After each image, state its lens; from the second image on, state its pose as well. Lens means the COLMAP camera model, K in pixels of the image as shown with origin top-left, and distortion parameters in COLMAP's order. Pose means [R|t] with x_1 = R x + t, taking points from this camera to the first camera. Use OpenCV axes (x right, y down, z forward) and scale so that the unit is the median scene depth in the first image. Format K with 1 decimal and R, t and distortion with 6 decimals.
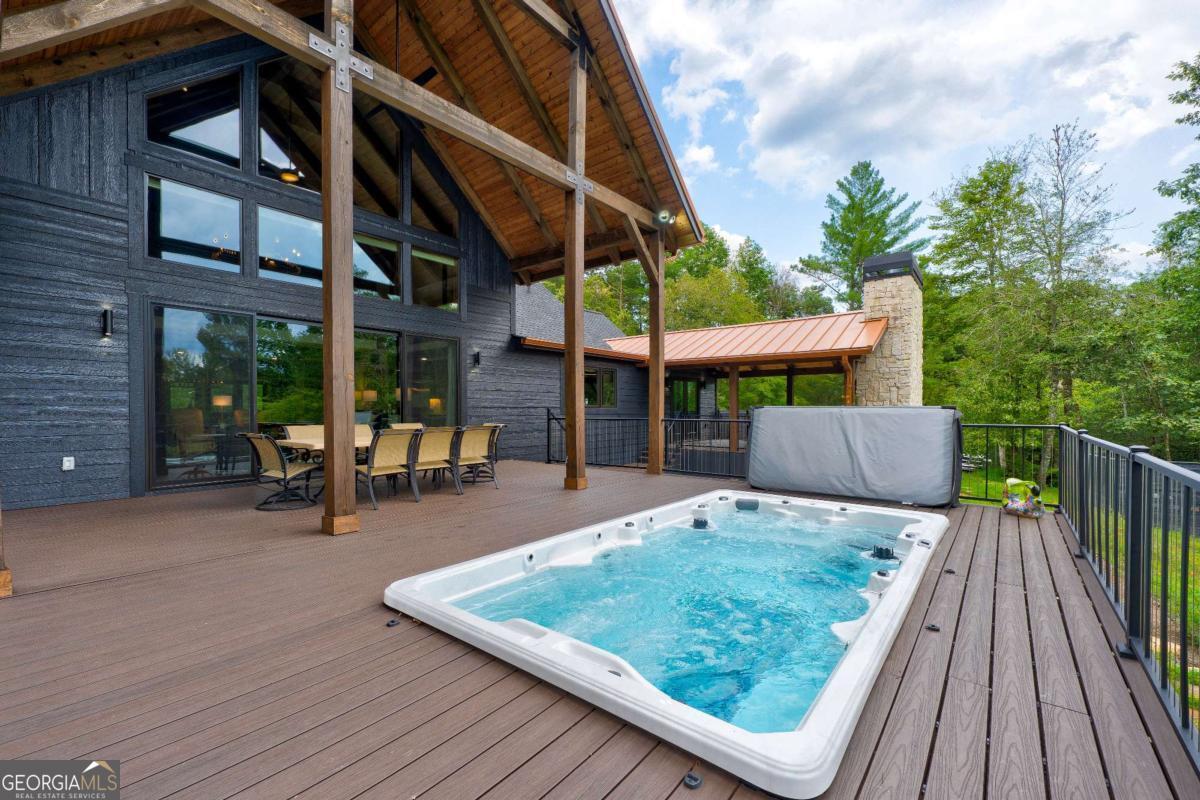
lens RADIAL K [[488.9, 0, 594.6], [0, 488.9, 410.7], [0, 0, 1]] dist [0.003313, -0.000231]
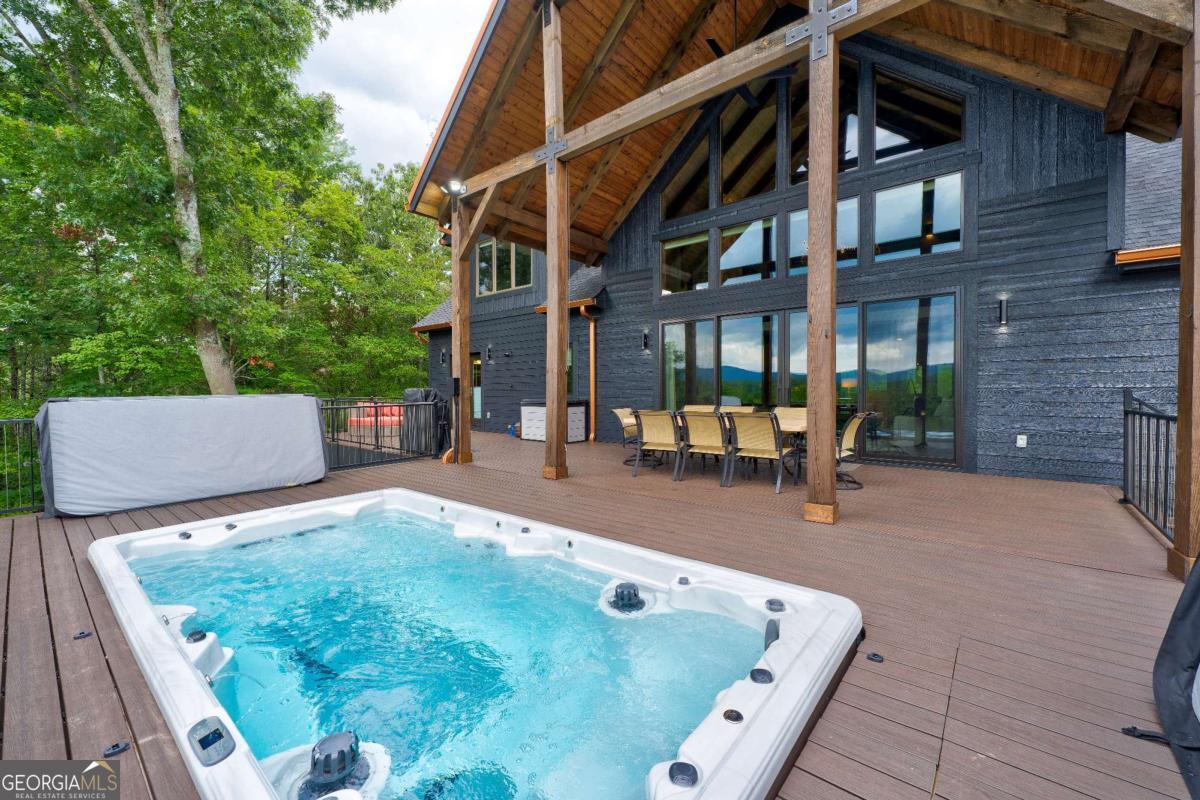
lens RADIAL K [[488.9, 0, 588.9], [0, 488.9, 390.6], [0, 0, 1]] dist [0.003313, -0.000231]
pose [[-0.007183, -0.003104, -0.999969, 0.682056], [-0.002919, 0.999991, -0.003083, -0.004634], [0.999970, 0.002897, -0.007192, 0.830561]]
